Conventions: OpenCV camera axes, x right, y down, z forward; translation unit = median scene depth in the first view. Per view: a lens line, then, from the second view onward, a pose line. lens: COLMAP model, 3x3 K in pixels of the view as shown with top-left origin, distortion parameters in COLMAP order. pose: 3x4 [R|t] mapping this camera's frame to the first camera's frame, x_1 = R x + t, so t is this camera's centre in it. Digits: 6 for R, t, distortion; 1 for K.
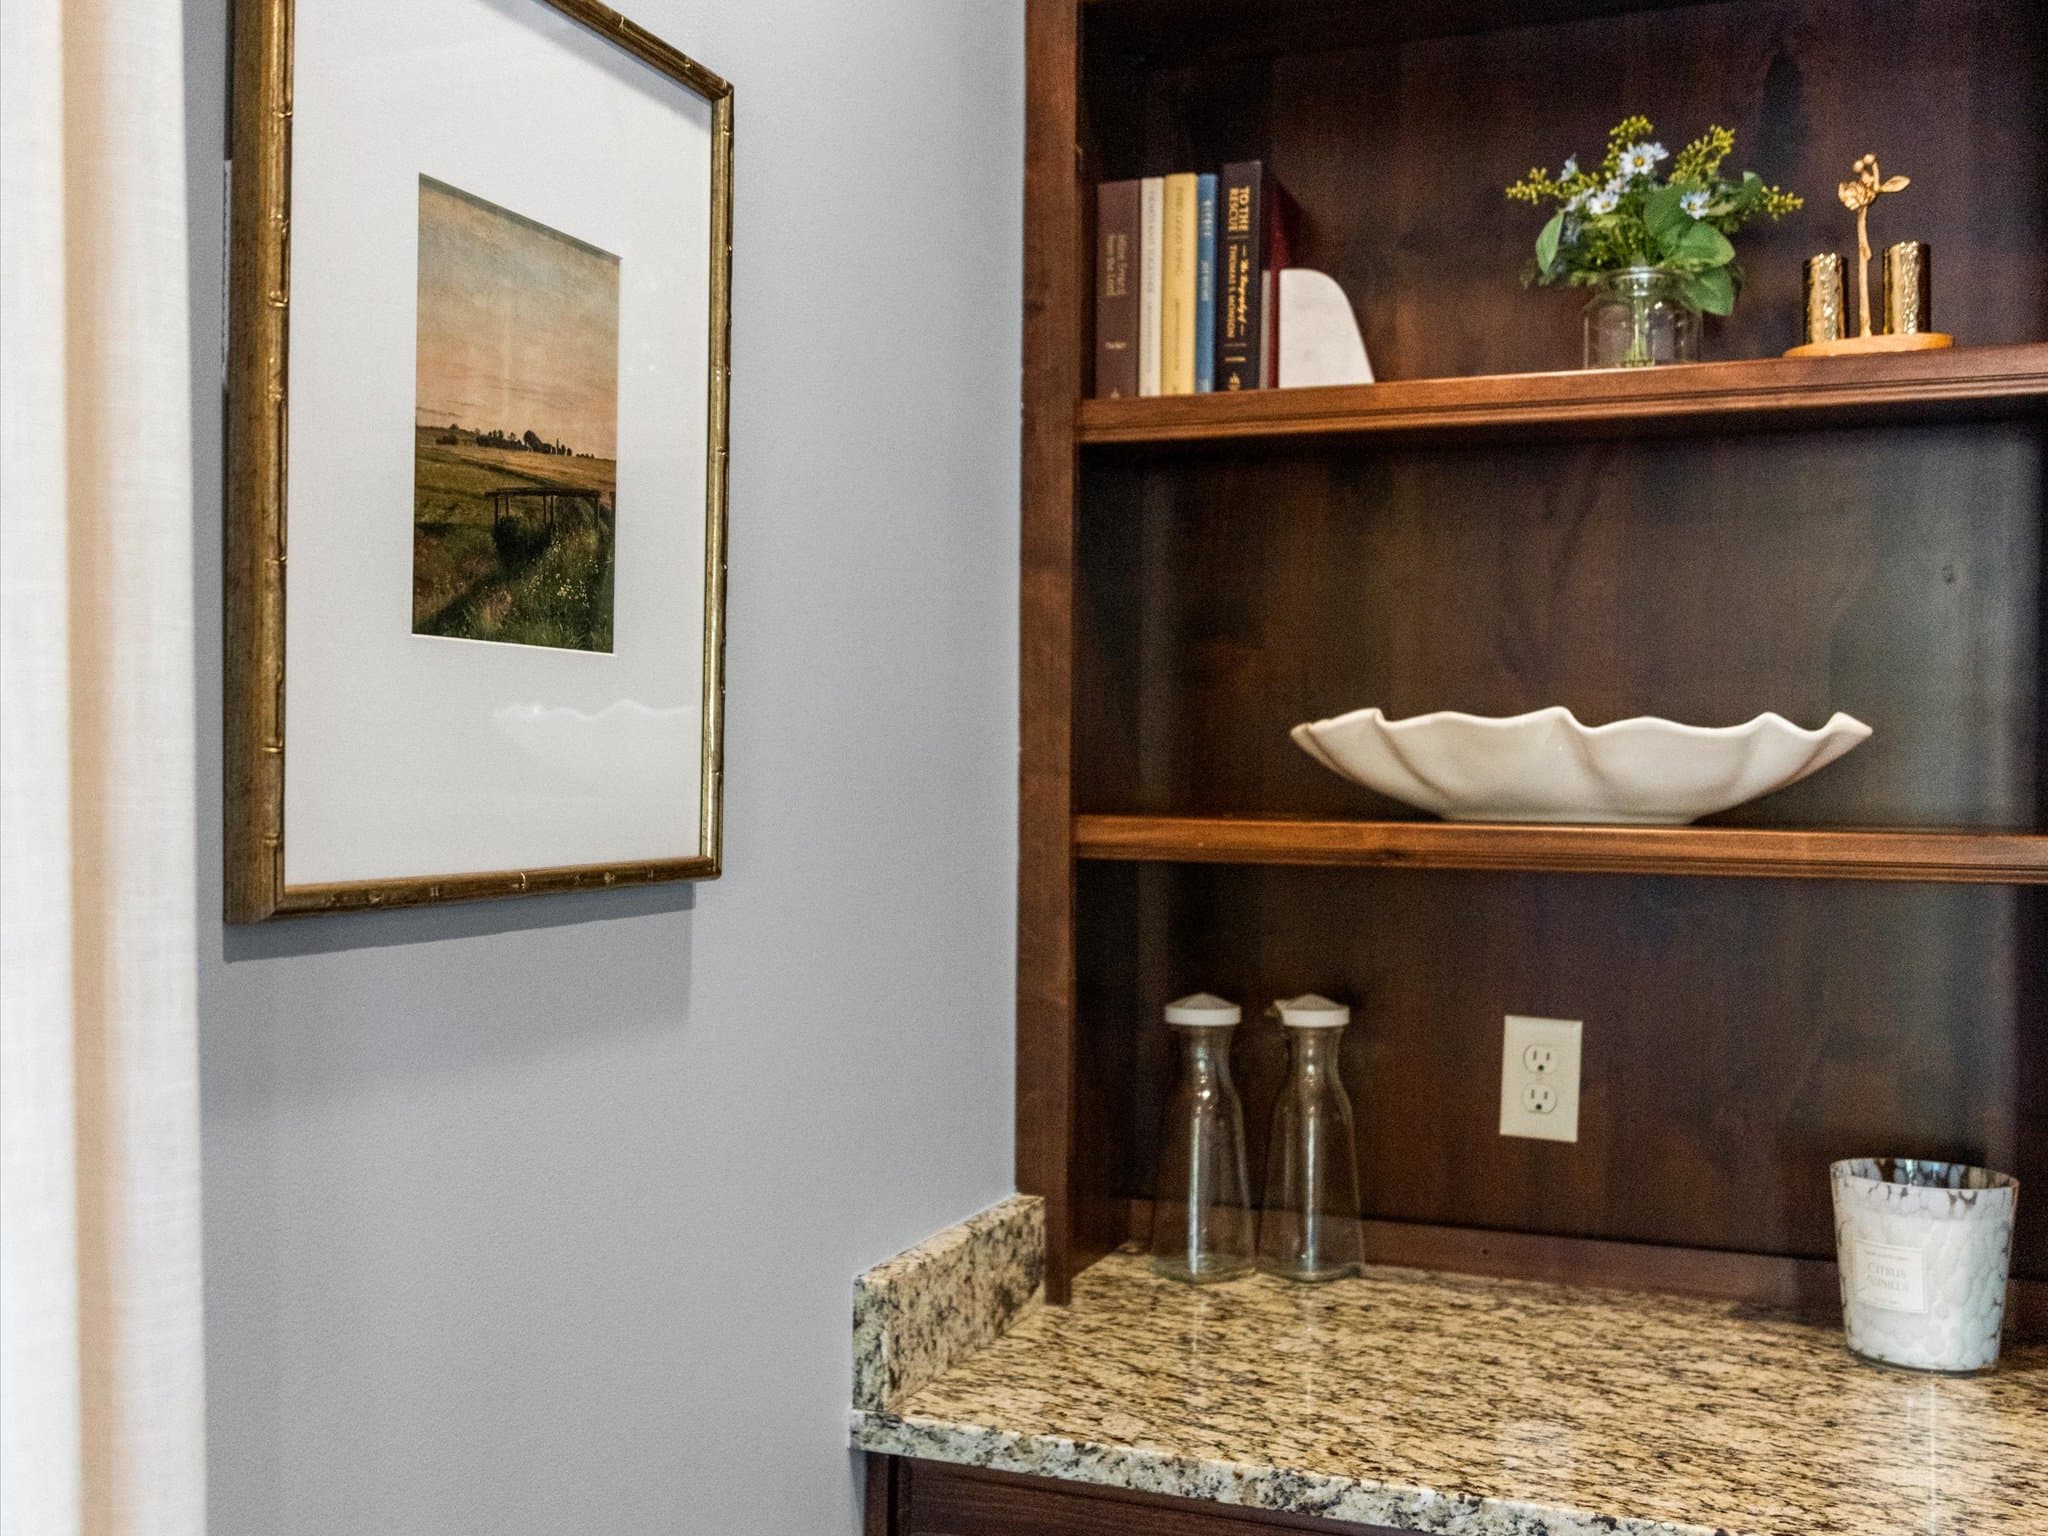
lens RADIAL K [[2043.7, 0, 1024.8], [0, 2043.7, 770.2], [0, 0, 1]] dist [-0.101336, 0.000000]
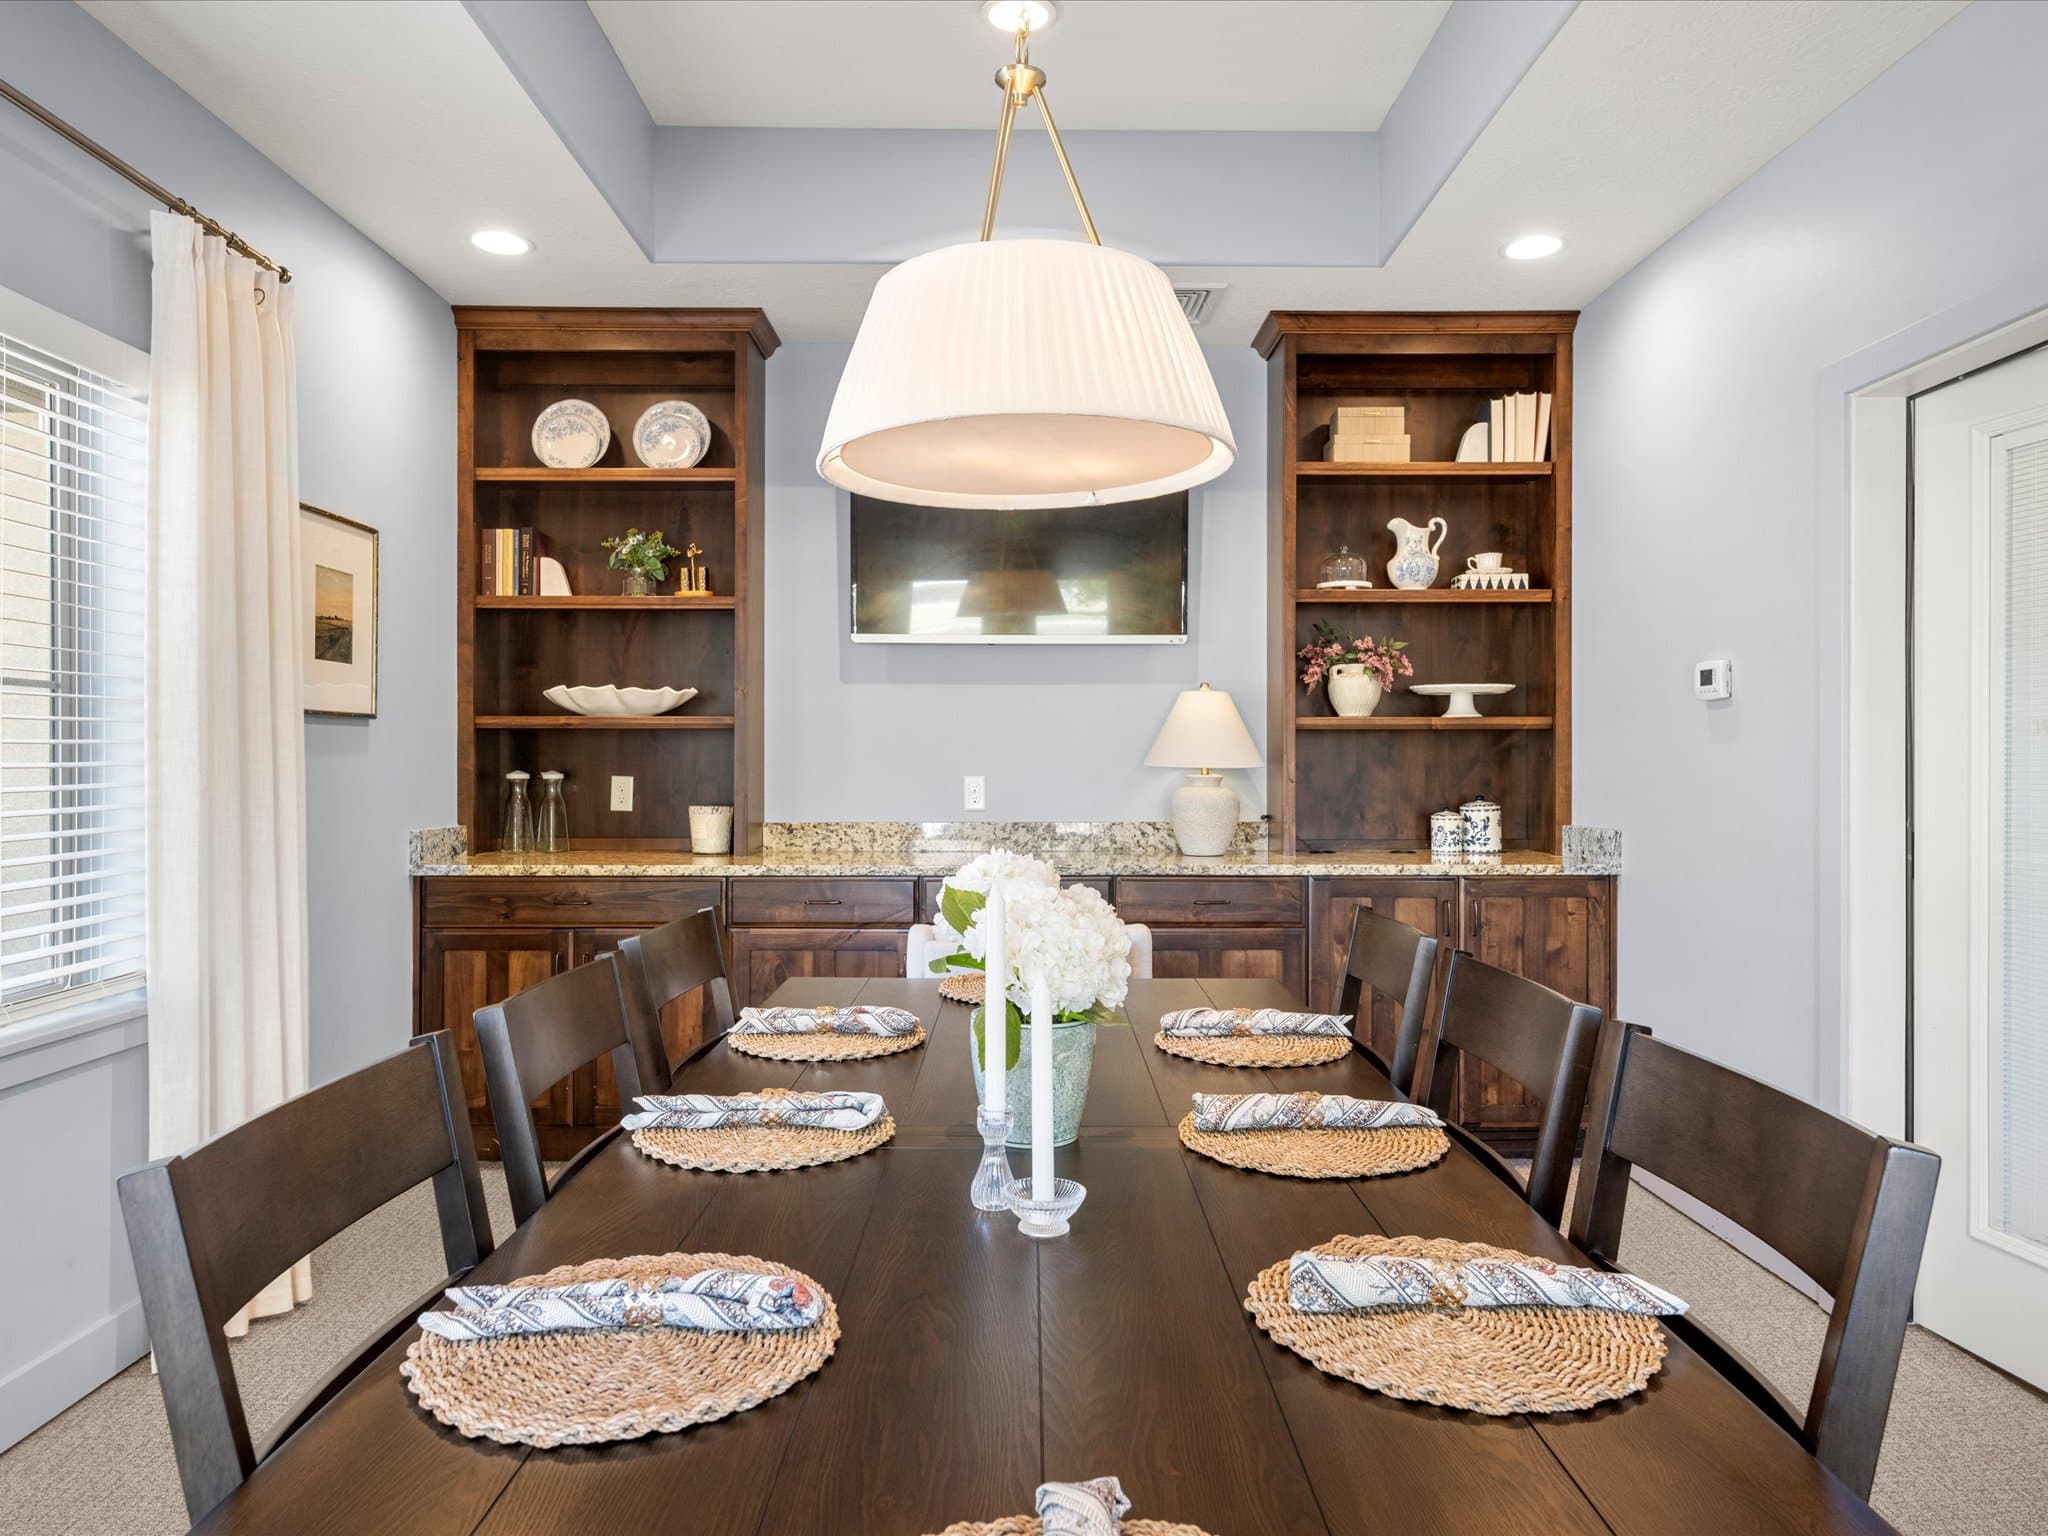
lens RADIAL K [[1299.1, 0, 1024.7], [0, 1299.1, 766.7], [0, 0, 1]] dist [0.004170, 0.000119]
pose [[0.923186, -0.007747, 0.384275, 0.036150], [0.004860, 0.999952, 0.008484, 0.093805], [-0.384322, -0.005965, 0.923180, -1.380277]]
